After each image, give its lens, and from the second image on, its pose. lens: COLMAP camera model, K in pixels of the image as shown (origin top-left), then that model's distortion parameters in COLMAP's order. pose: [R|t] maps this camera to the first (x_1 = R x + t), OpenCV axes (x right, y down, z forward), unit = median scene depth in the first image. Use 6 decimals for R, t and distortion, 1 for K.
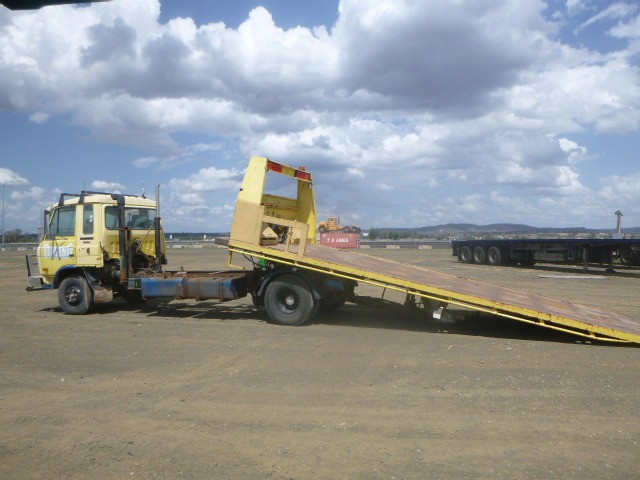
lens RADIAL K [[471.8, 0, 322.0], [0, 471.8, 296.6], [0, 0, 1]] dist [-0.035442, 0.009279]
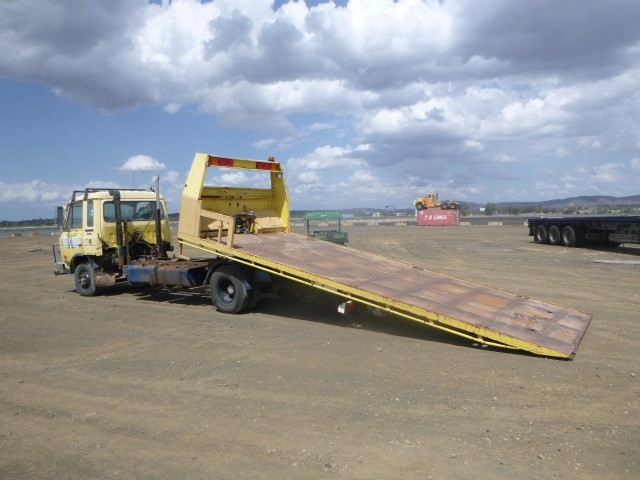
lens RADIAL K [[467.7, 0, 320.0], [0, 467.7, 291.1], [0, 0, 1]] dist [-0.040370, -0.000912]
pose [[0.970701, 0.021519, -0.239324, 0.307269], [-0.012185, 0.999109, 0.040415, -0.027174], [0.239981, -0.036314, 0.970098, 0.028914]]
